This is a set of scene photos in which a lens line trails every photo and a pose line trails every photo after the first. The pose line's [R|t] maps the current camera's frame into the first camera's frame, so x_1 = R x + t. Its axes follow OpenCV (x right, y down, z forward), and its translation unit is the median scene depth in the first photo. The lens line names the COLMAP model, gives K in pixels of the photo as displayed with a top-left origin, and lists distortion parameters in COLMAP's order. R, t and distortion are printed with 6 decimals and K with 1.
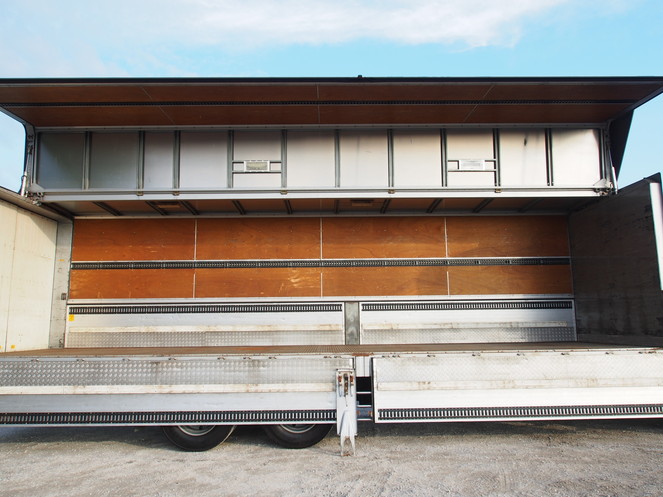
lens RADIAL K [[481.3, 0, 331.5], [0, 481.3, 248.5], [0, 0, 1]] dist [-0.009440, -0.001764]
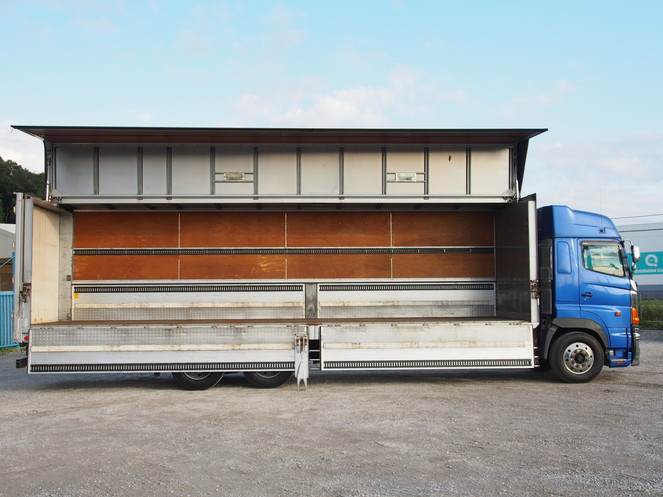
lens RADIAL K [[711.0, 0, 331.5], [0, 711.0, 248.5], [0, 0, 1]] dist [0.005034, -0.001692]
pose [[0.999299, 0.006656, 0.036845, 0.030331], [-0.010036, 0.995678, 0.092328, -0.157486], [-0.036071, -0.092633, 0.995047, -0.854681]]
